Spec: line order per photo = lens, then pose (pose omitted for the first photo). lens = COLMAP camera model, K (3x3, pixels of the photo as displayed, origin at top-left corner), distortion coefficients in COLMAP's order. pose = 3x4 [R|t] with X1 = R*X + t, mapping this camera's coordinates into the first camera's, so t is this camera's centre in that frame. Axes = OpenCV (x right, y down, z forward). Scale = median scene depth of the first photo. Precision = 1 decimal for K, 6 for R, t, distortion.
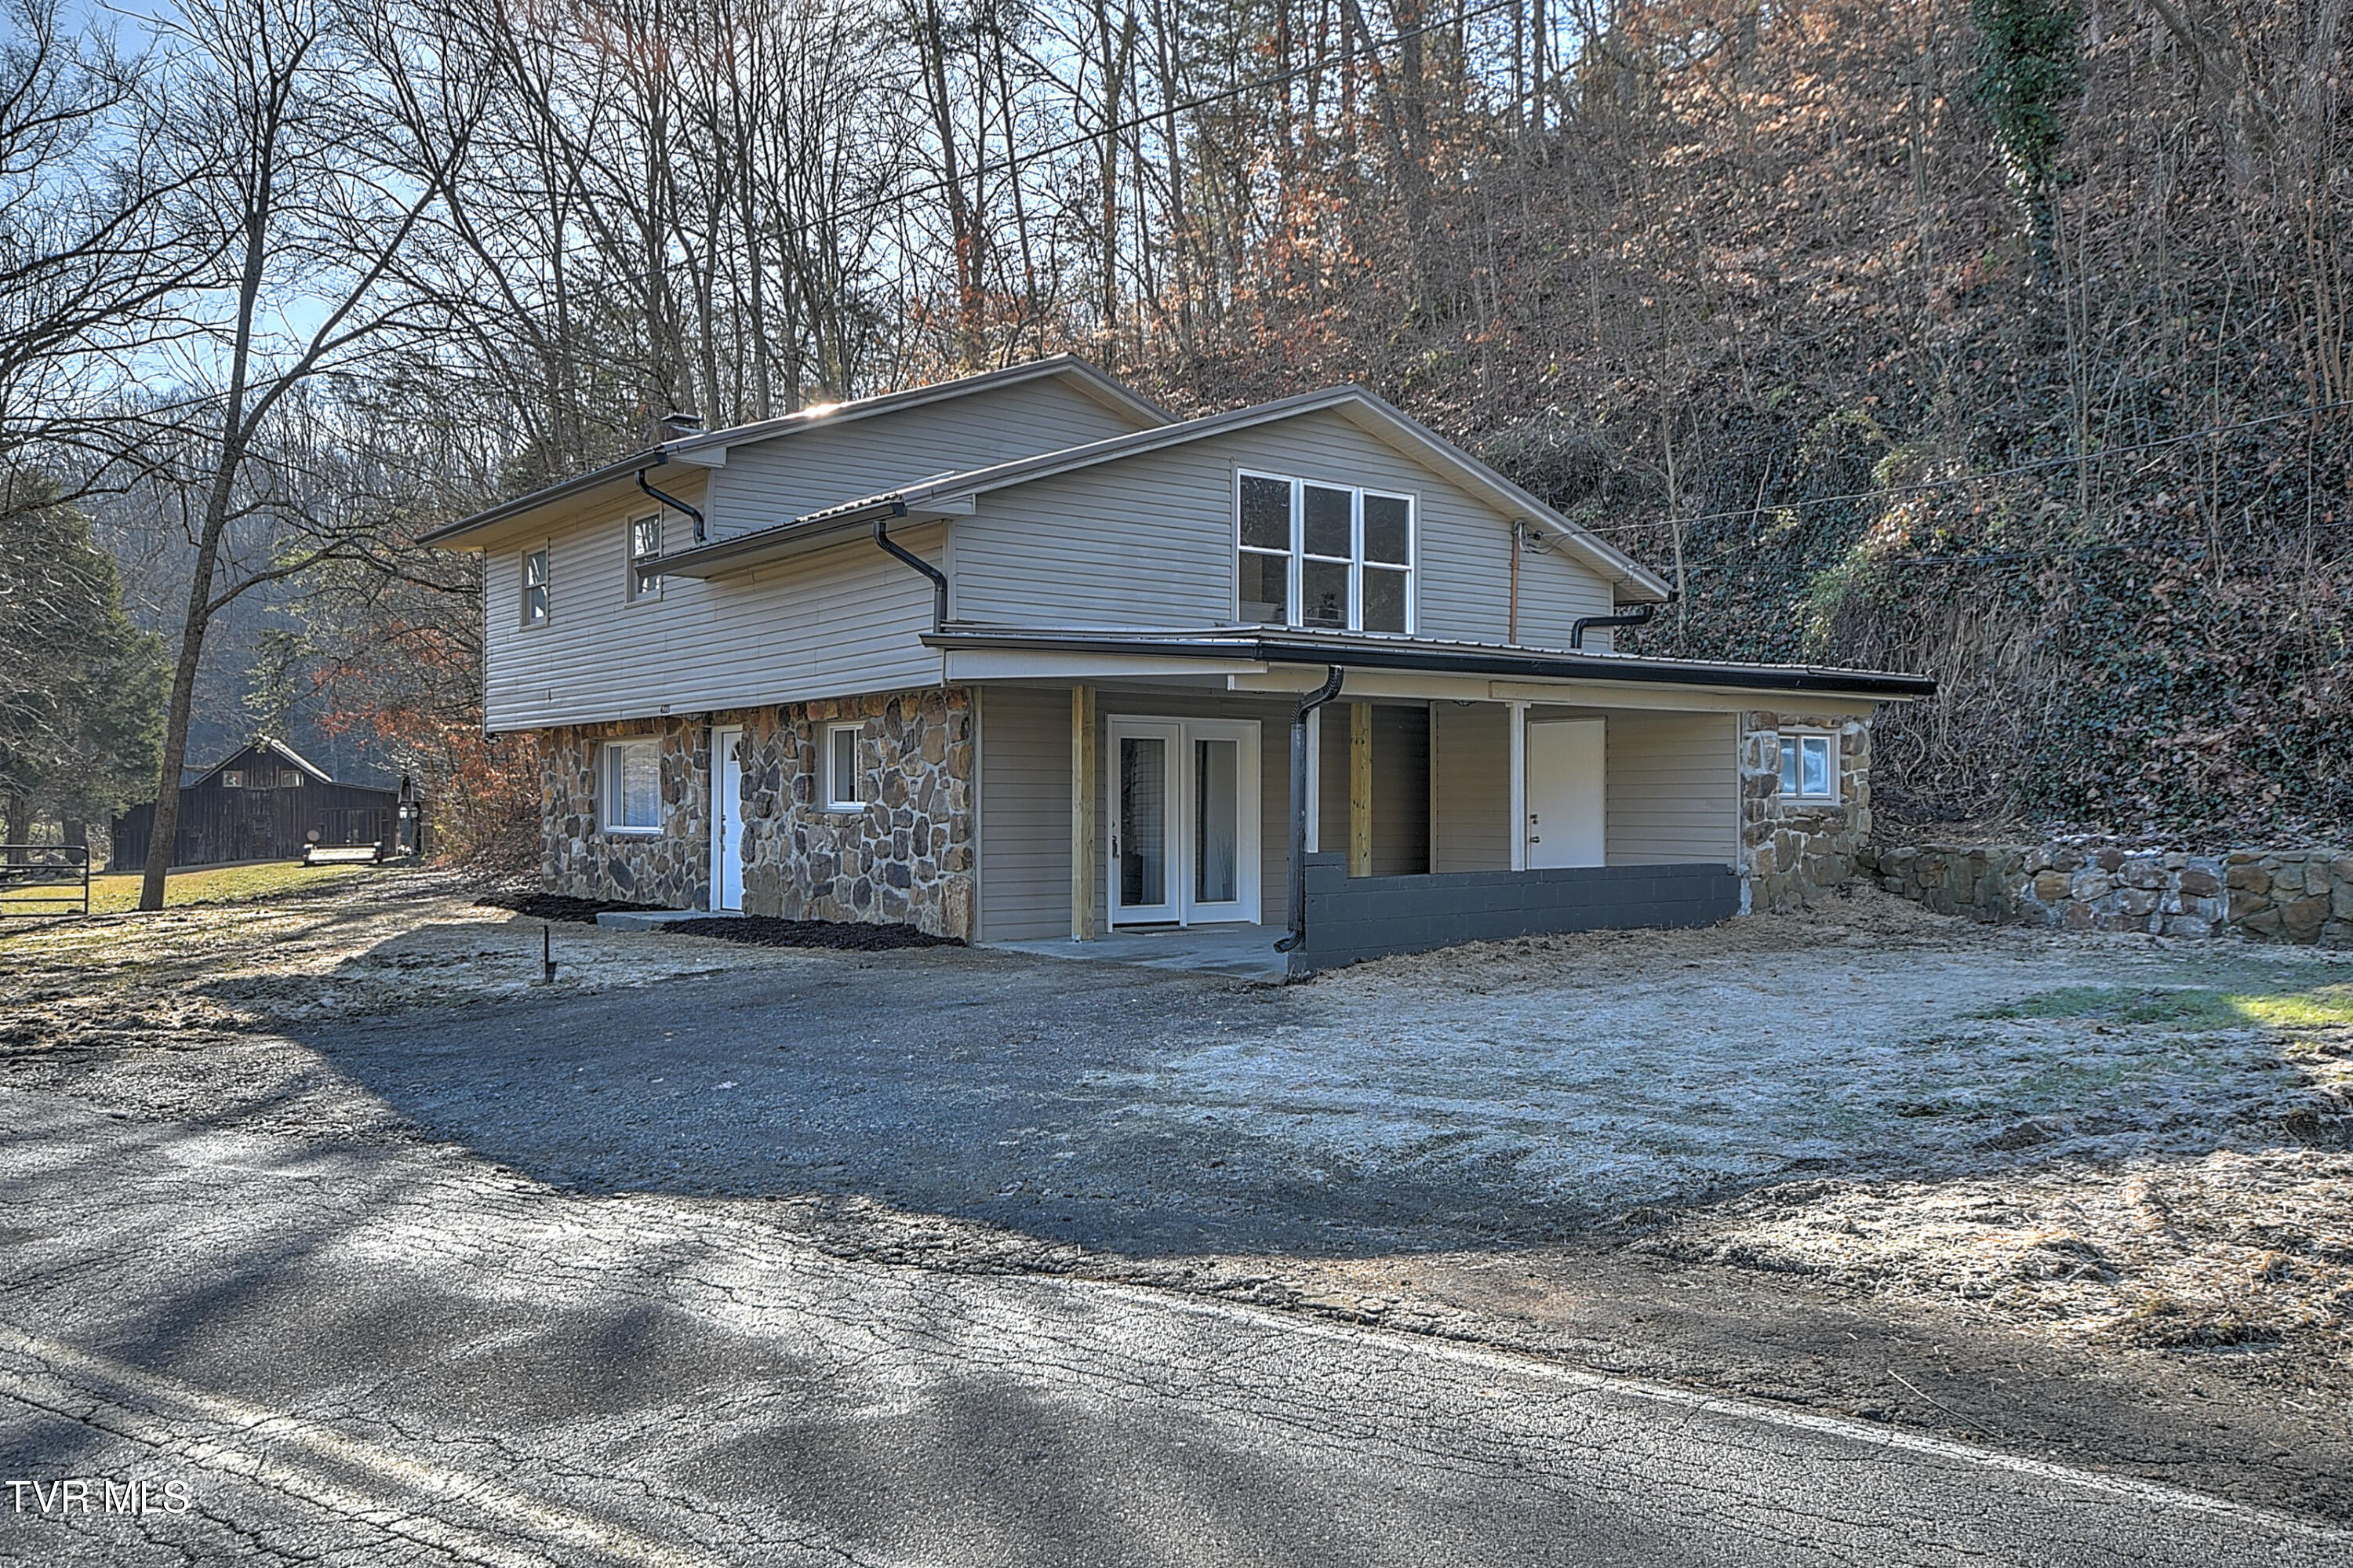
lens RADIAL K [[1824.0, 0, 1176.5], [0, 1824.0, 784.0], [0, 0, 1]] dist [0.042809, 0.001342]
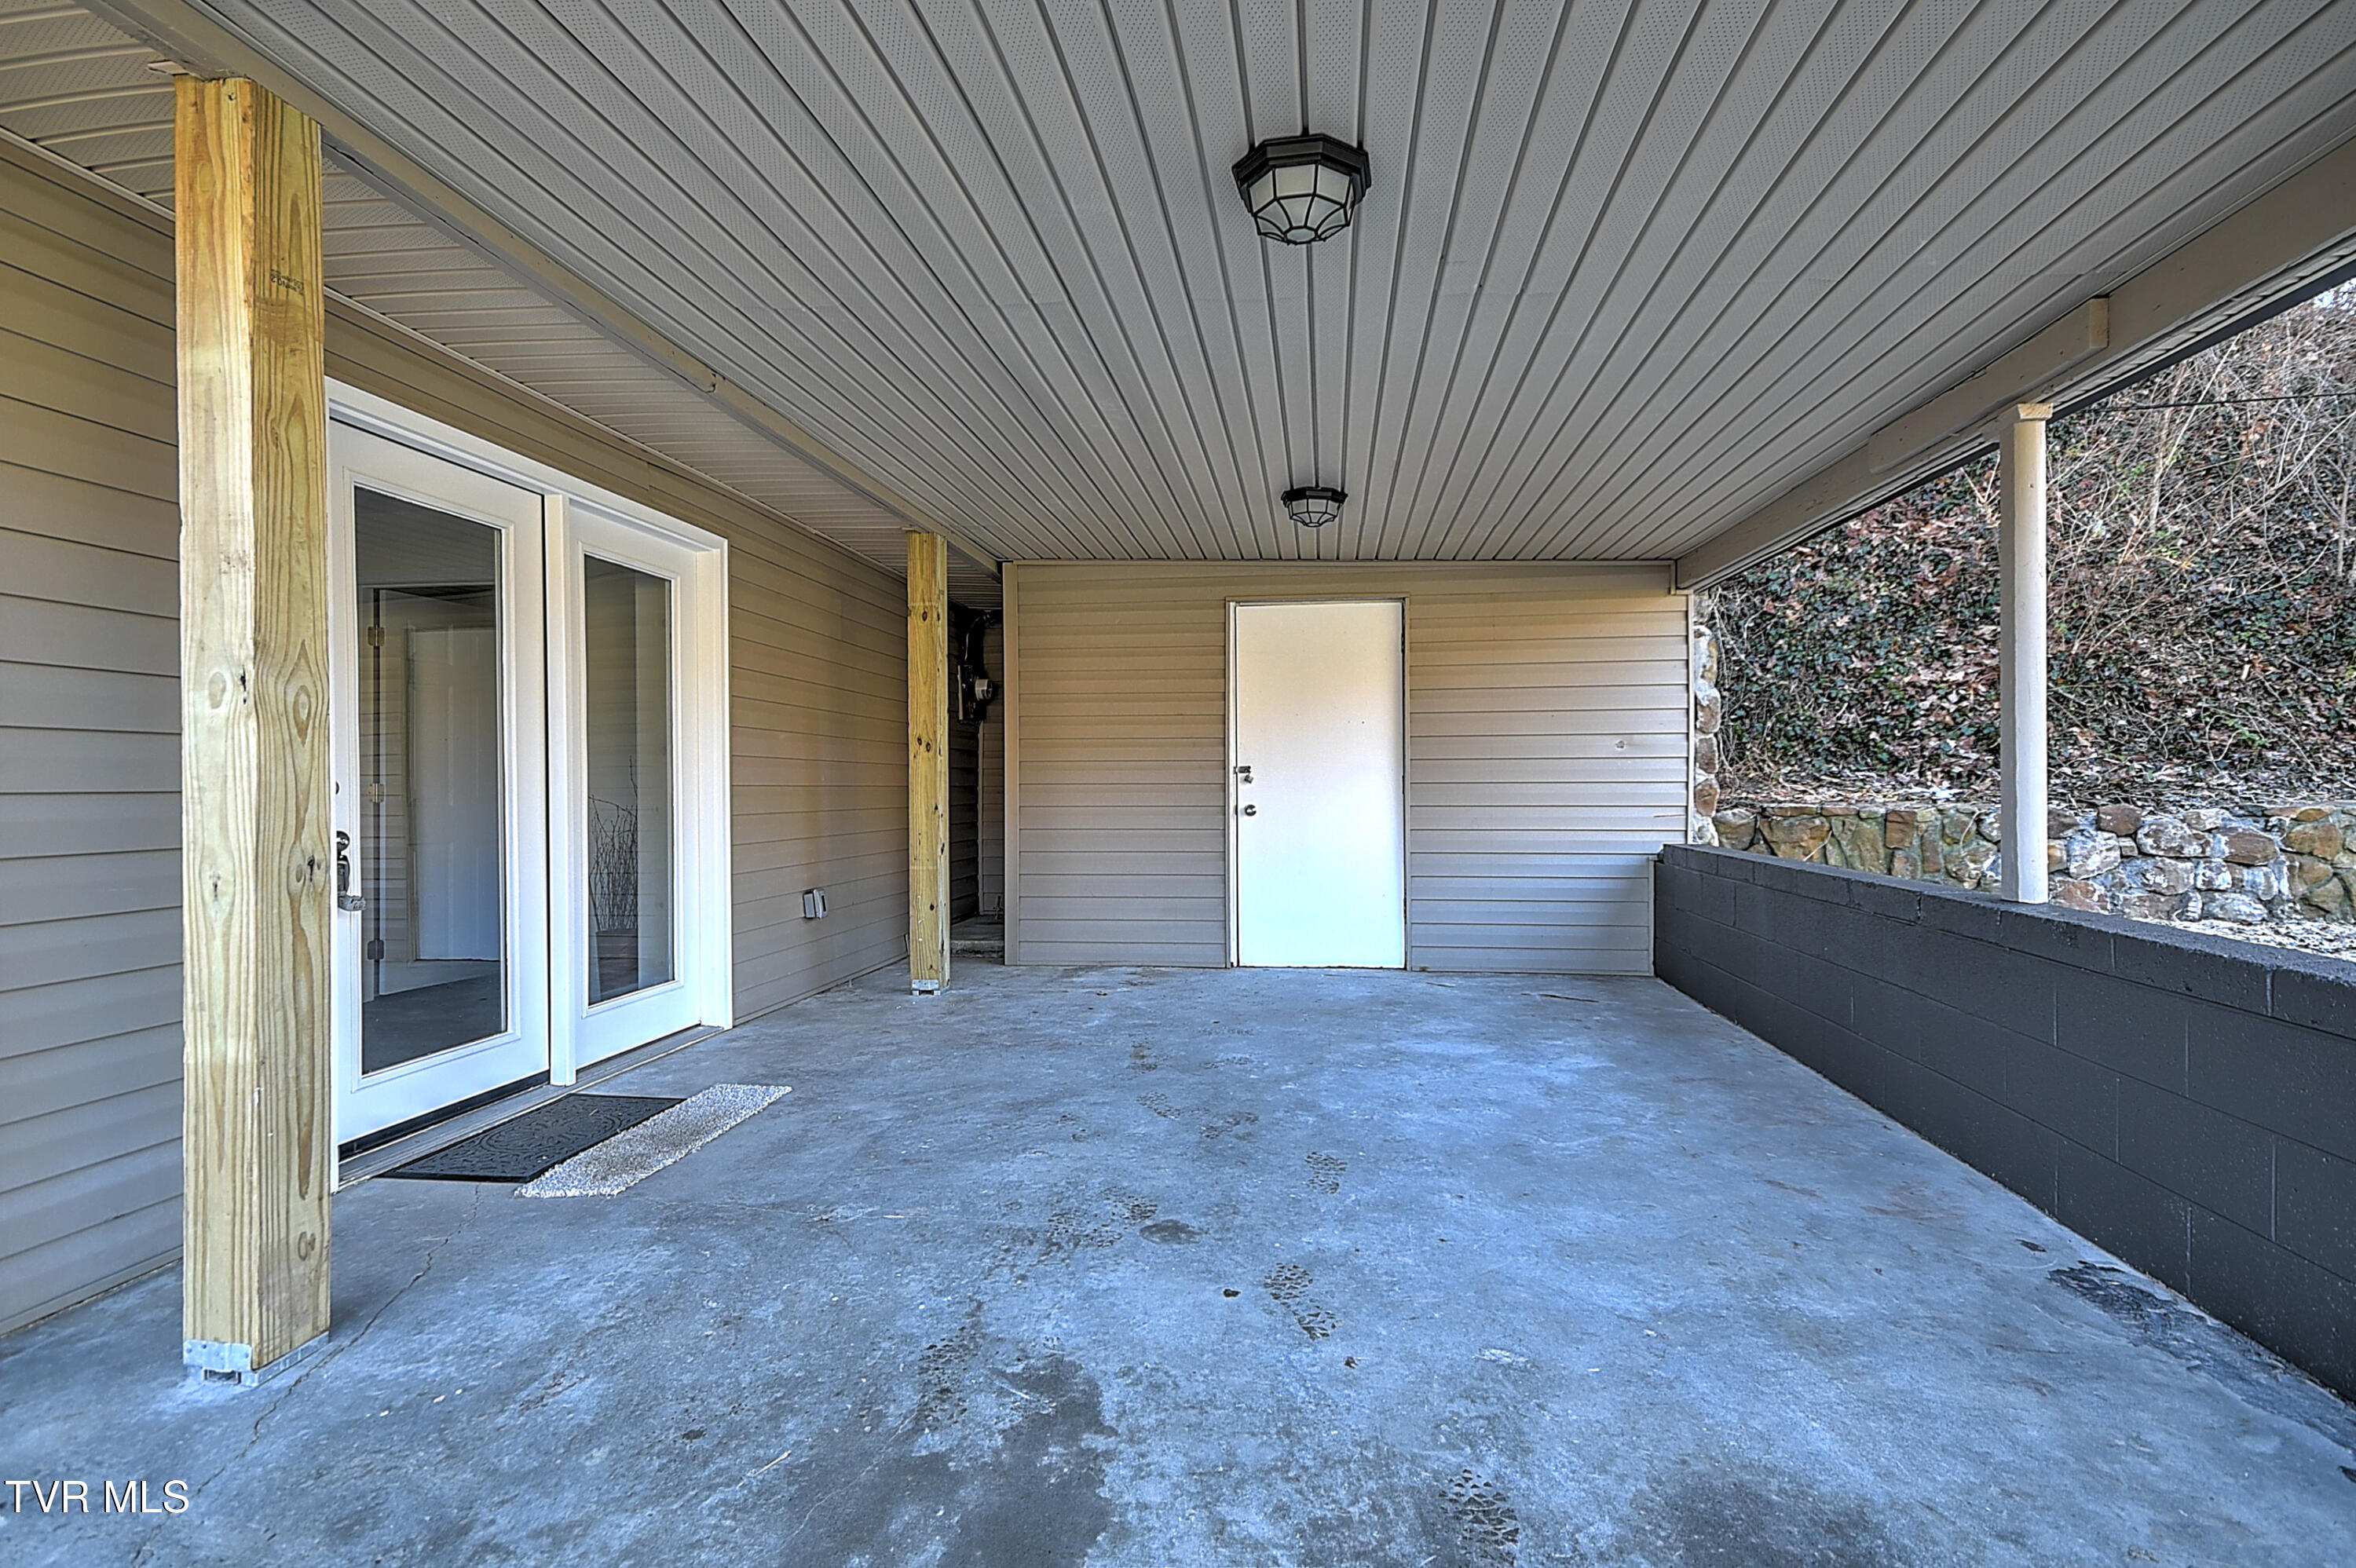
lens RADIAL K [[1115.7, 0, 1178.0], [0, 1115.7, 784.0], [0, 0, 1]] dist [0.005097, 0.001068]
pose [[0.712670, -0.004409, 0.701485, -0.062216], [-0.003019, 0.999952, 0.009353, 0.019144], [-0.701493, -0.008783, 0.712623, 0.772838]]
